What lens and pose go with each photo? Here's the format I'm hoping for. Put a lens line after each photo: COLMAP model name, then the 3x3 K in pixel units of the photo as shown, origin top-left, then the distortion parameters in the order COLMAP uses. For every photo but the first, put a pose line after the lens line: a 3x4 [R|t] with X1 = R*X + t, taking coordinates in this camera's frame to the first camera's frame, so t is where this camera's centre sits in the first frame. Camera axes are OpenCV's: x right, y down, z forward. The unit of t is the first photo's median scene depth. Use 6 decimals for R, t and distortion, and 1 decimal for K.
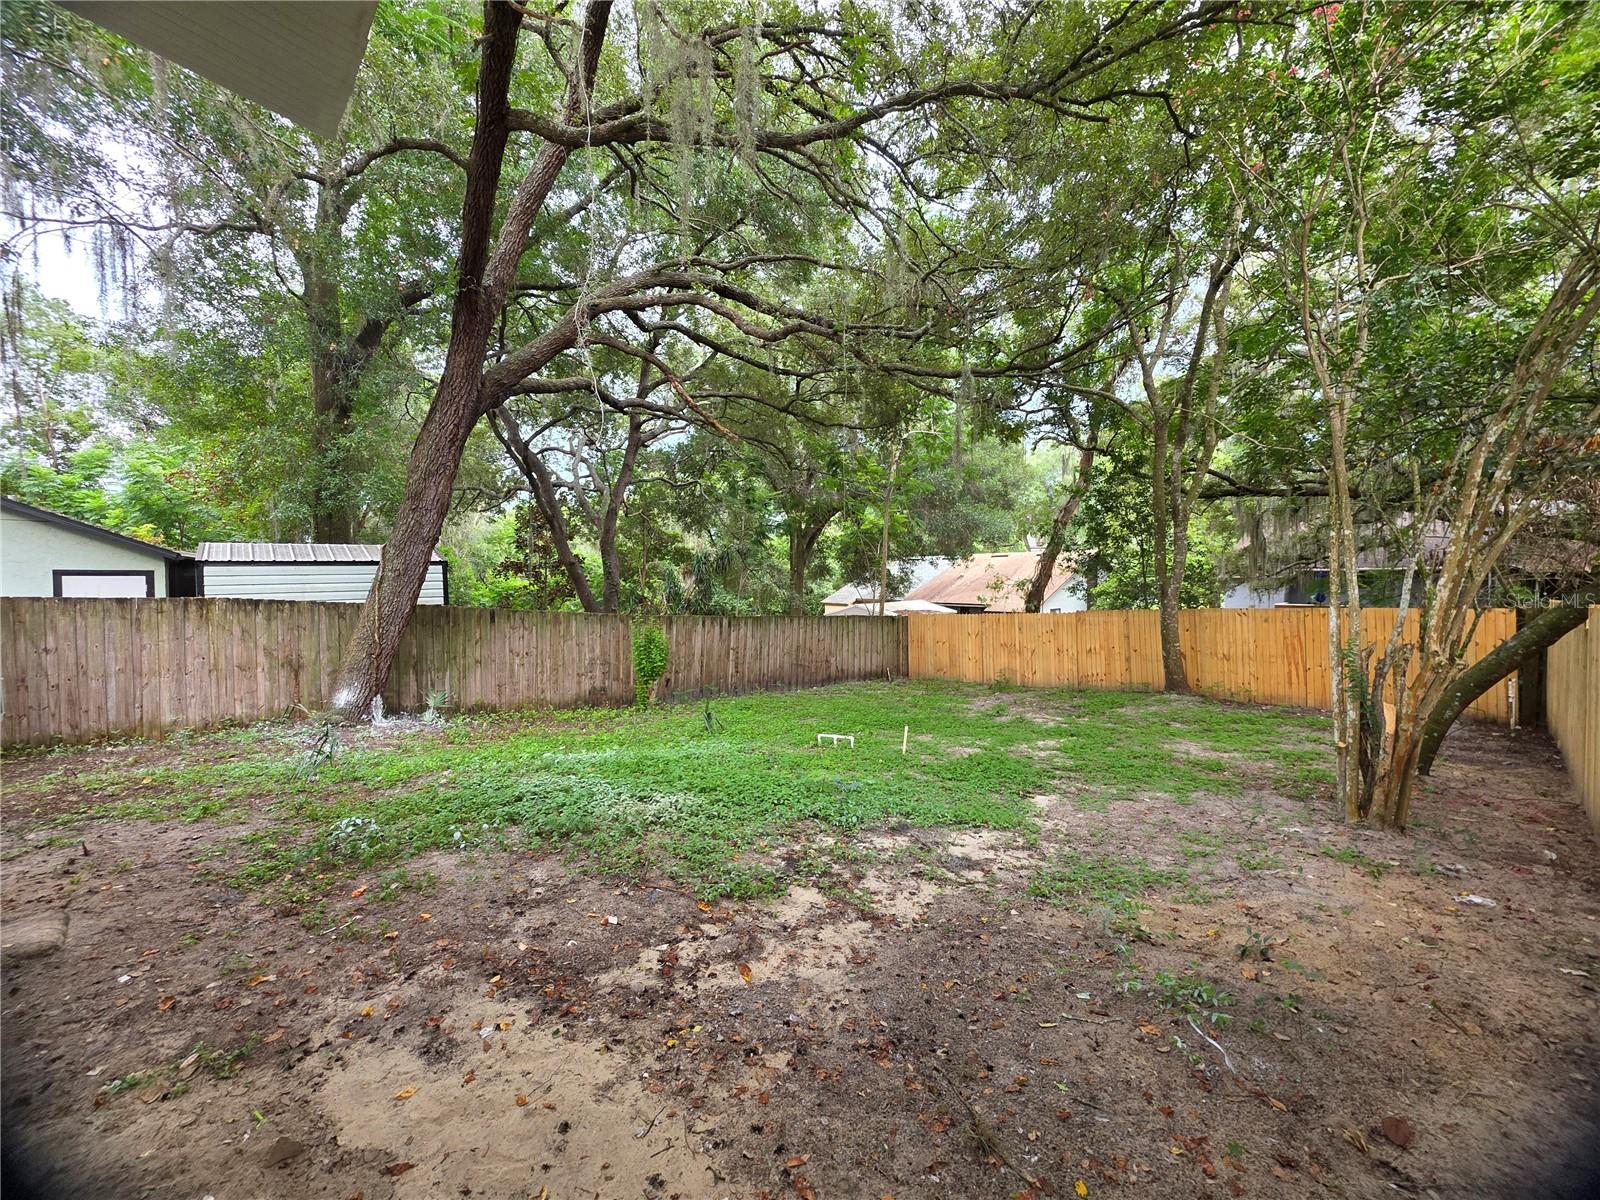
lens RADIAL K [[628.0, 0, 806.9], [0, 628.0, 601.1], [0, 0, 1]] dist [0.000153, -0.000290]
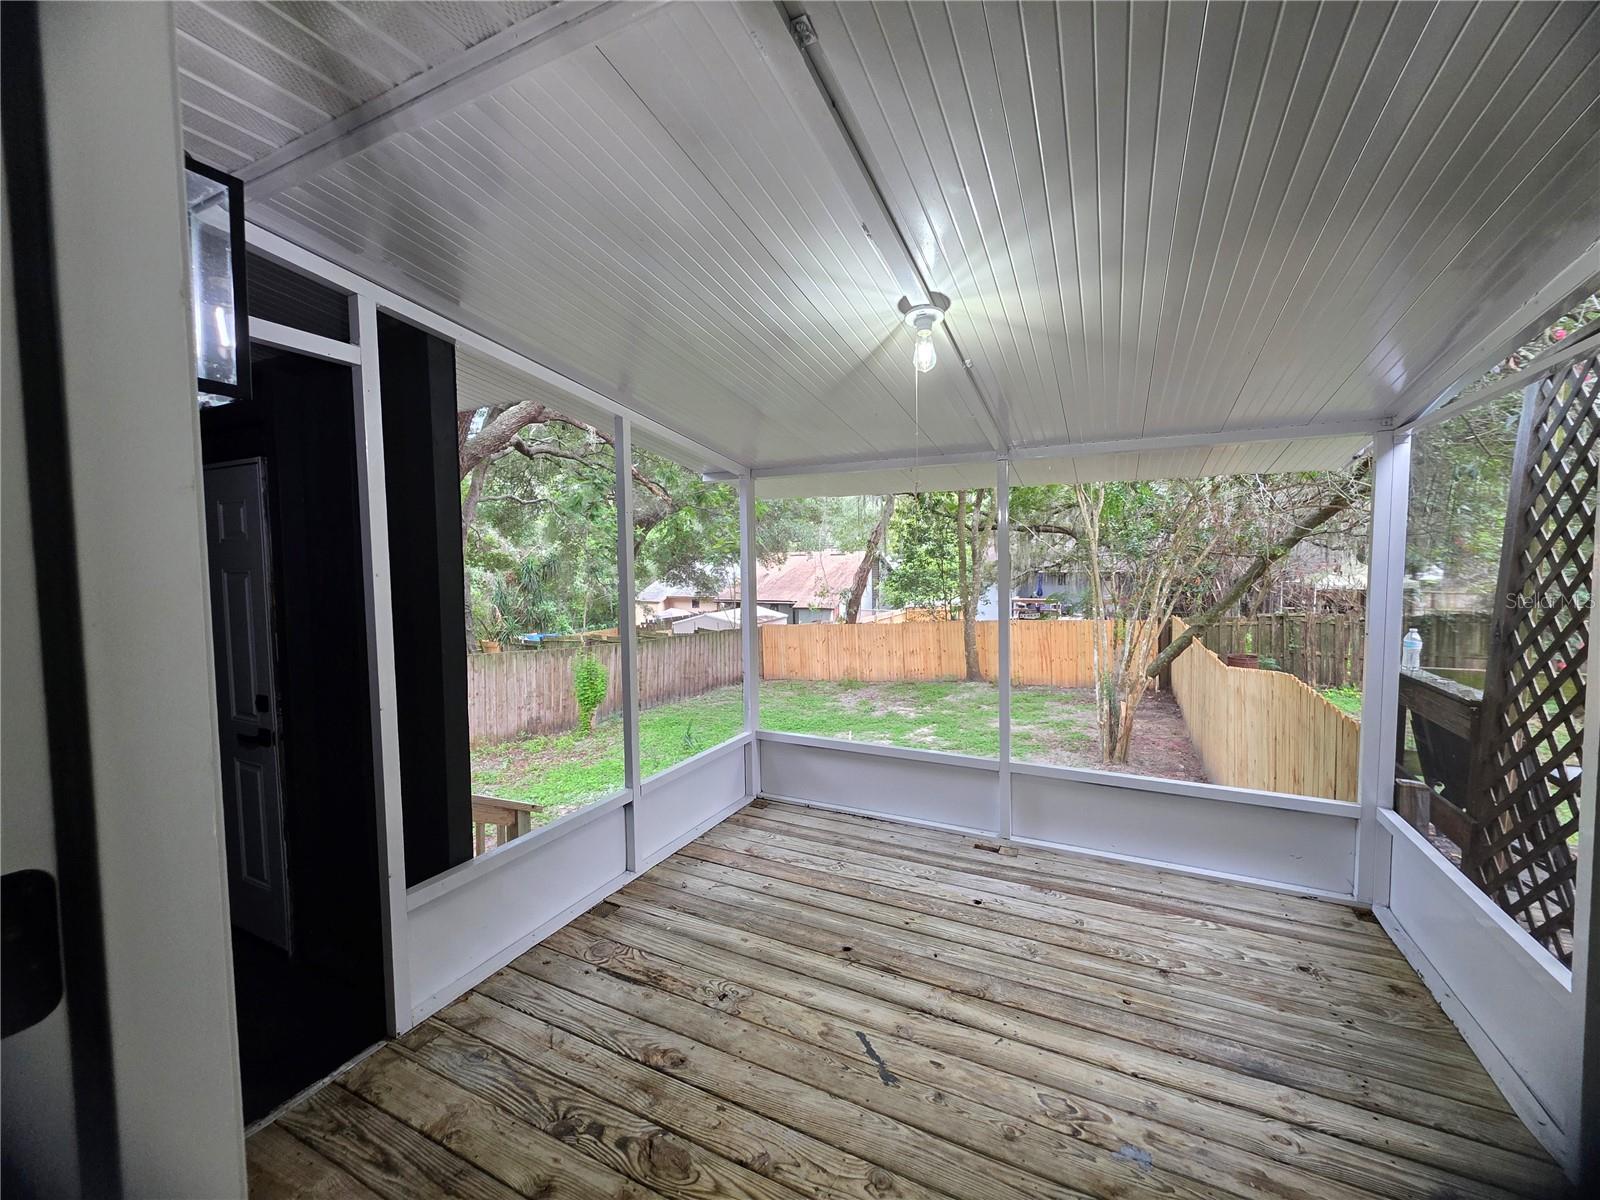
lens RADIAL K [[628.0, 0, 807.5], [0, 628.0, 598.6], [0, 0, 1]] dist [0.000153, -0.000290]
pose [[0.937040, -0.028840, 0.348028, -0.354463], [0.021432, 0.999455, 0.025117, -0.119039], [-0.348562, -0.016077, 0.937148, -0.263198]]
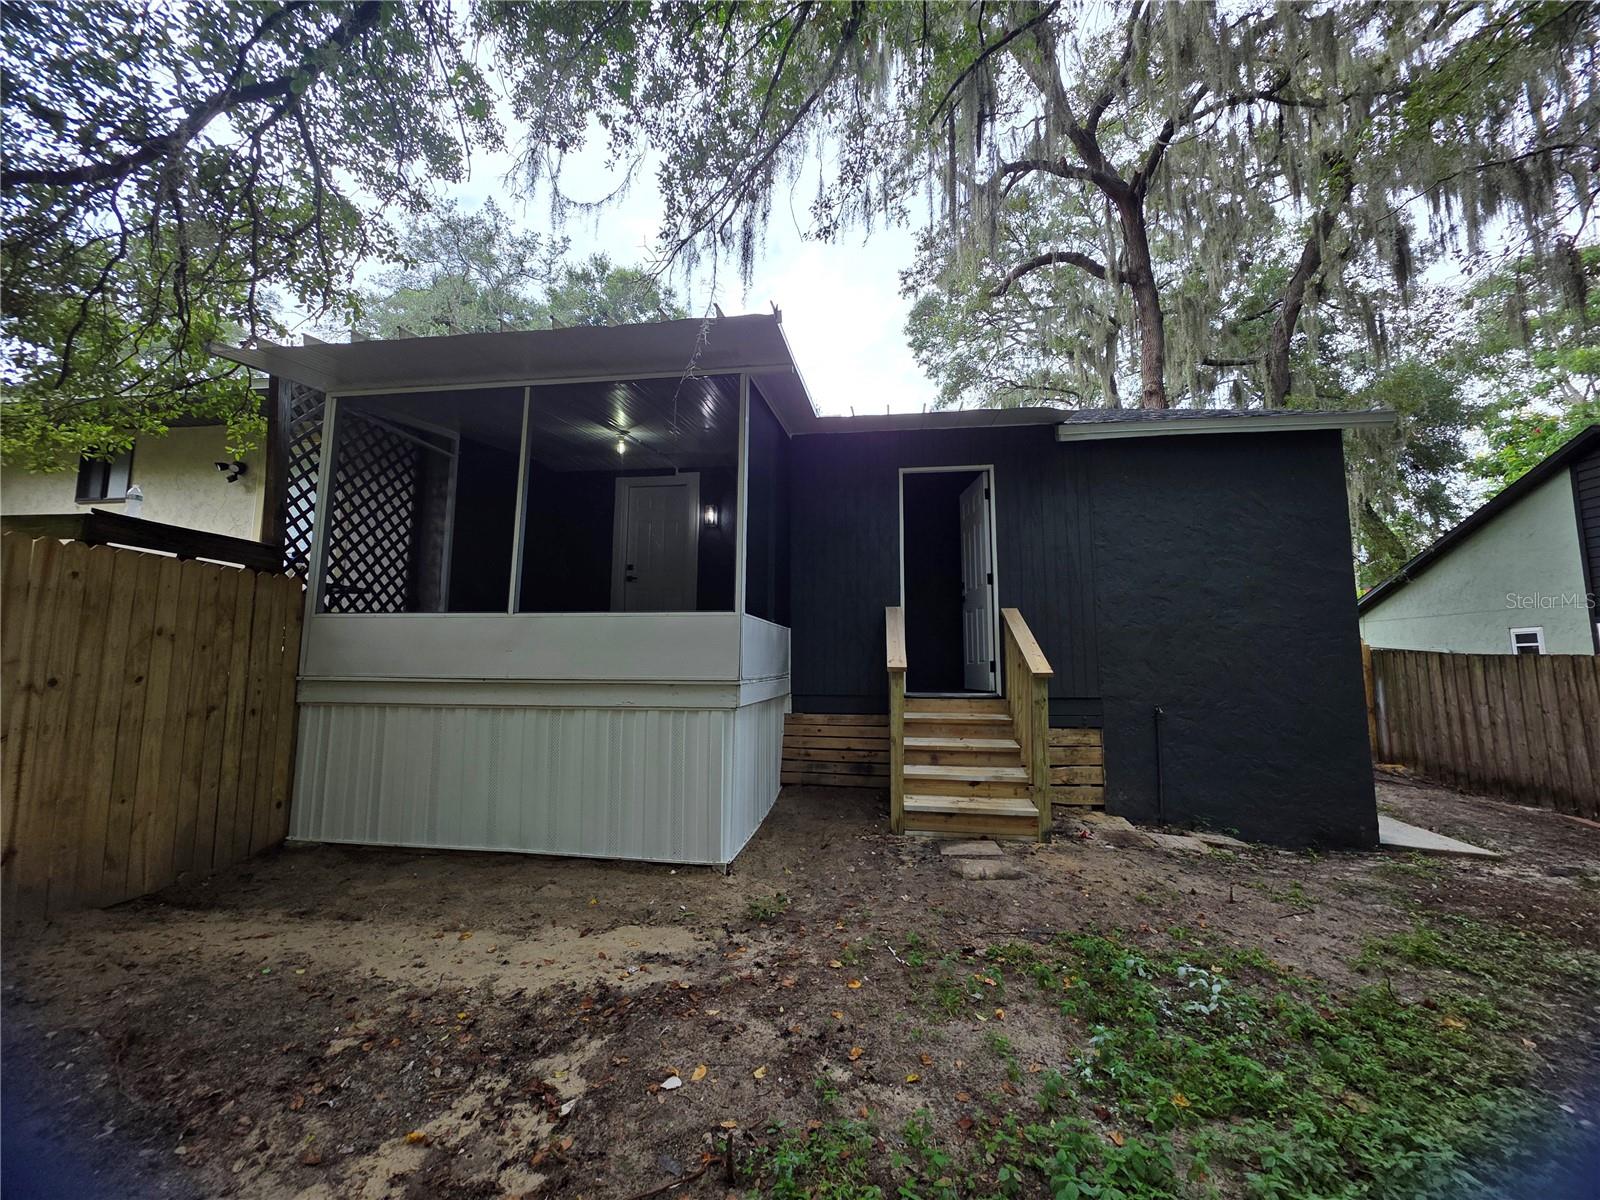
lens RADIAL K [[628.0, 0, 803.3], [0, 628.0, 597.4], [0, 0, 1]] dist [0.000153, -0.000290]
pose [[-0.775880, -0.081749, -0.625562, 0.017178], [-0.039375, 0.995911, -0.081310, 0.009577], [0.629651, -0.038455, -0.775926, 0.562765]]
